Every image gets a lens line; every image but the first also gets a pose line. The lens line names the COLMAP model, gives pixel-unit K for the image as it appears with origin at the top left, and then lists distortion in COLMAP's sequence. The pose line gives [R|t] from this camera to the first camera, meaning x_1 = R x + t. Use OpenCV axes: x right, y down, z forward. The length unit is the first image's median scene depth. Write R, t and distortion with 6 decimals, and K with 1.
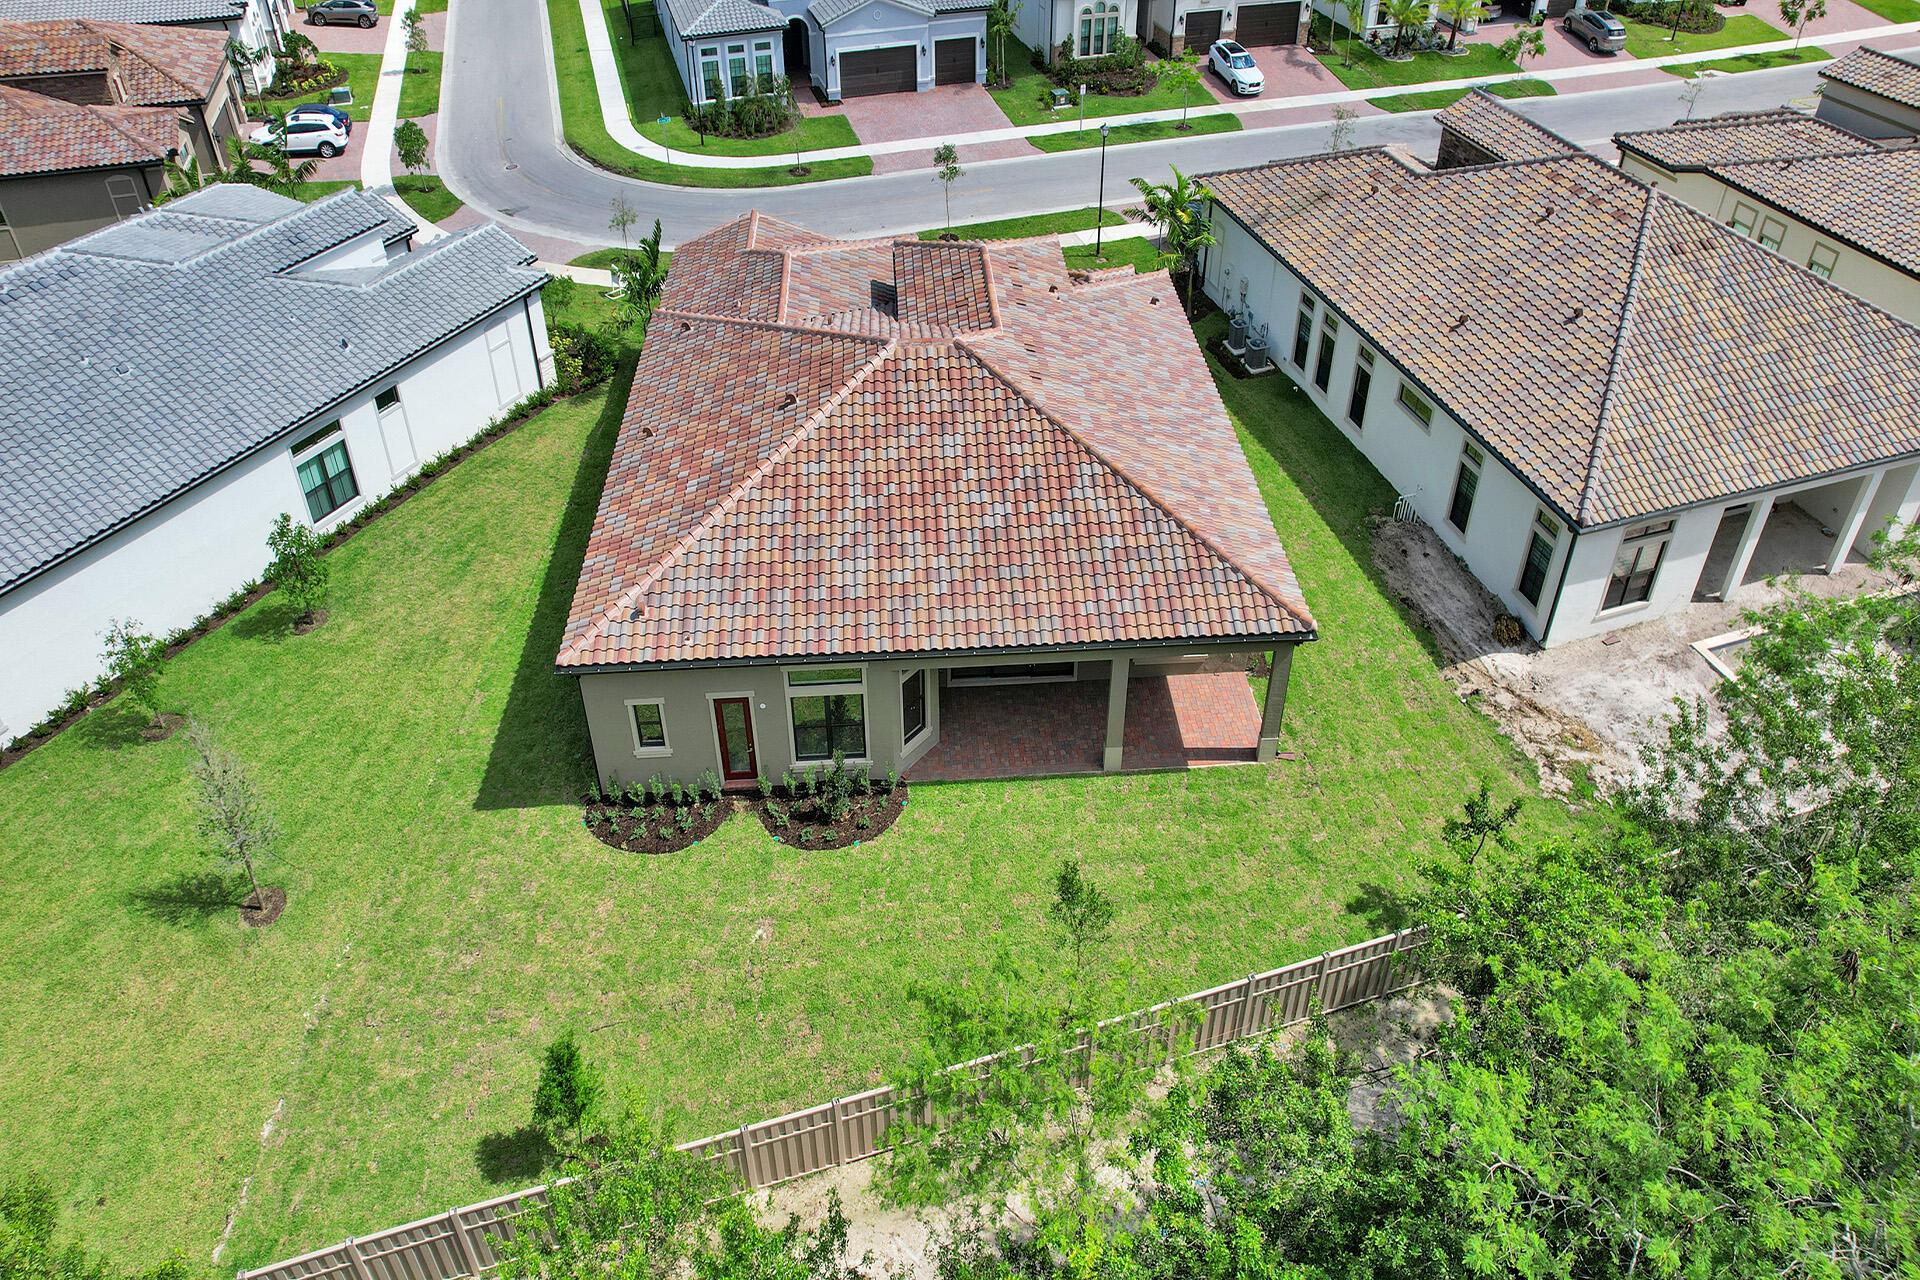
lens RADIAL K [[1207.0, 0, 953.3], [0, 1207.0, 493.2], [0, 0, 1]] dist [-0.086734, 0.054121]
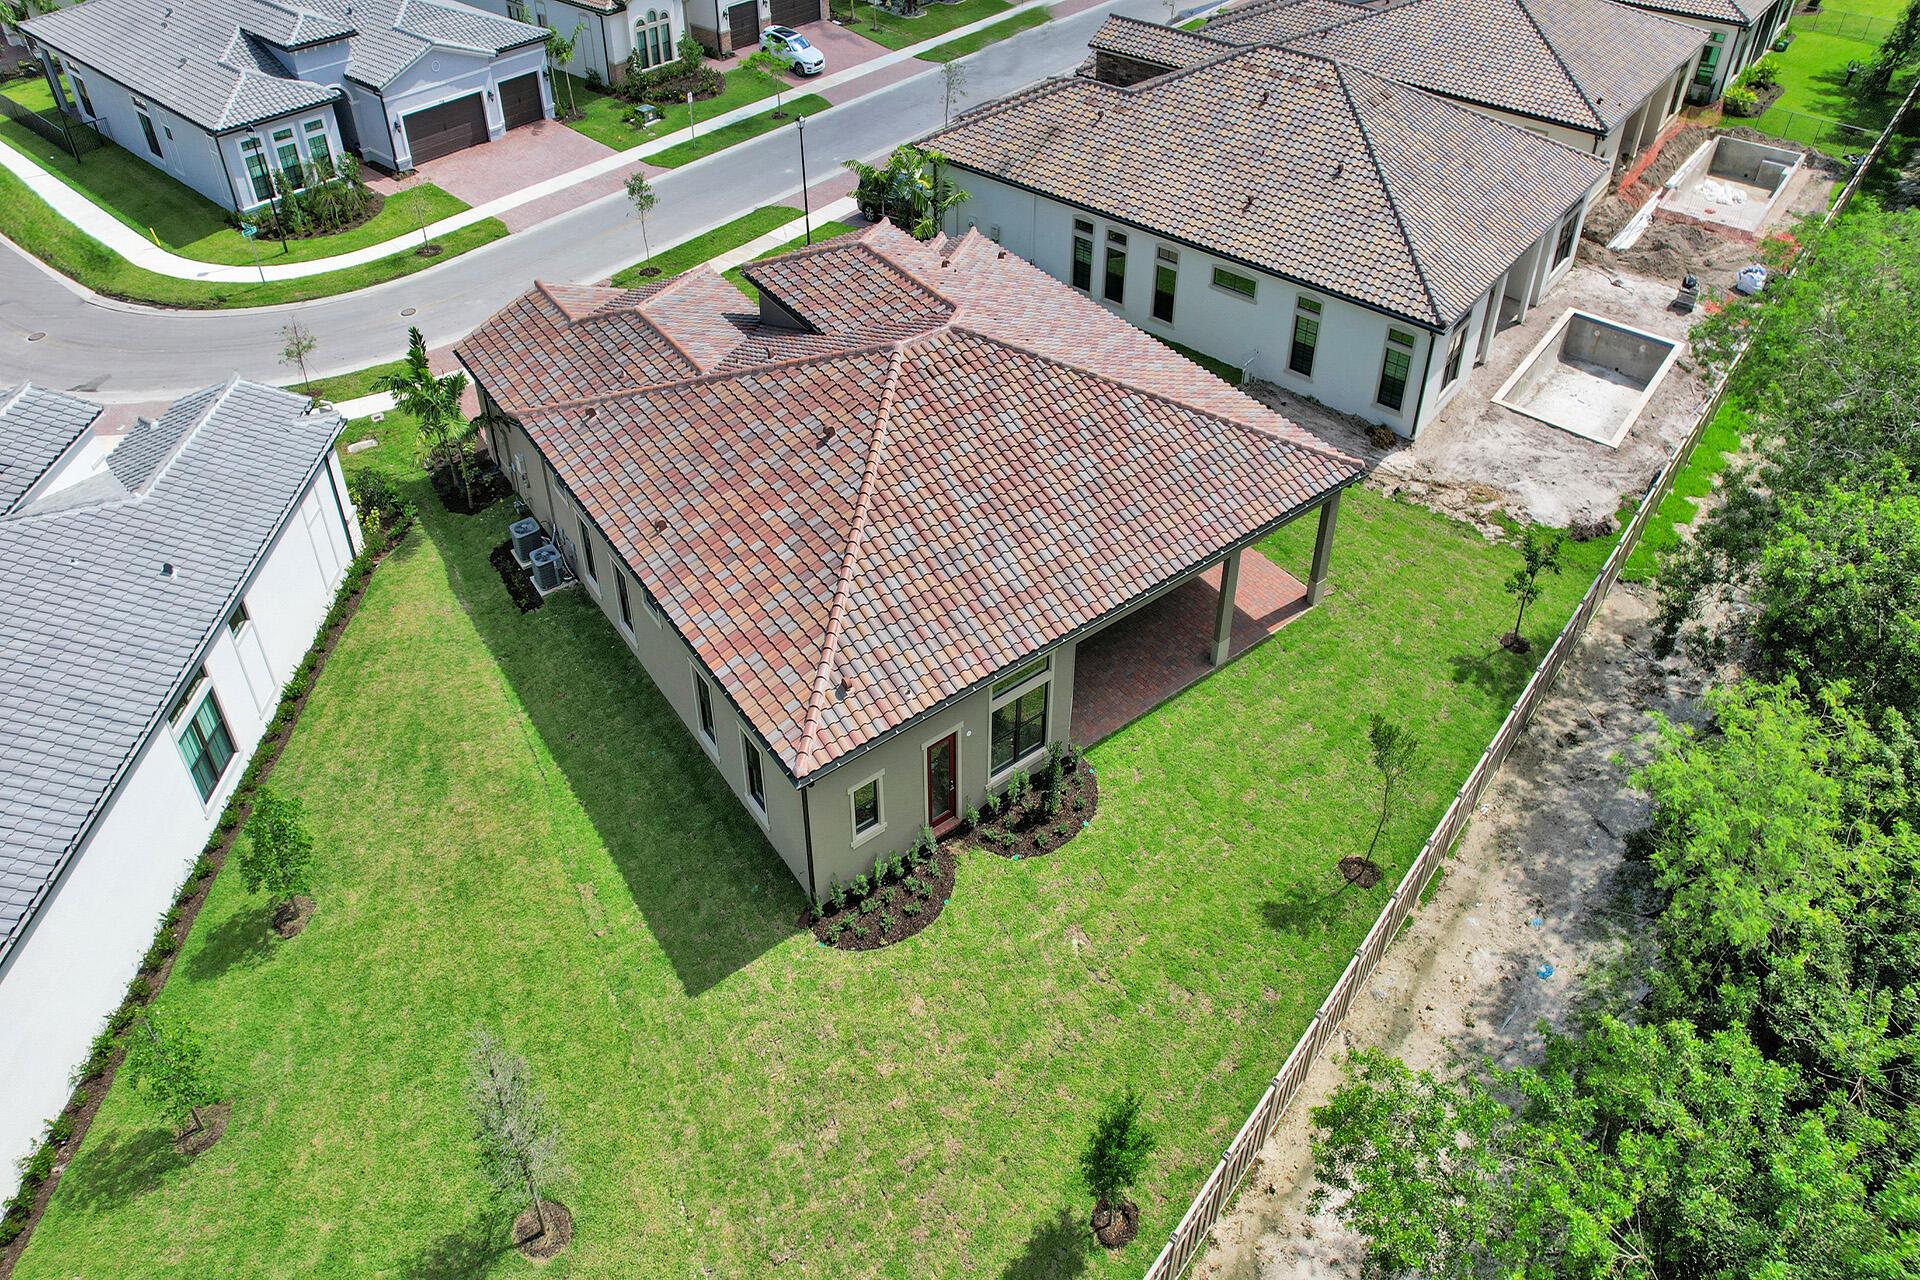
lens RADIAL K [[1207.0, 0, 953.3], [0, 1207.0, 493.2], [0, 0, 1]] dist [-0.086734, 0.054121]
pose [[0.840331, -0.332471, 0.428143, -0.397915], [0.333862, 0.939680, 0.074420, -0.060075], [-0.427060, 0.080403, 0.900642, 0.099600]]
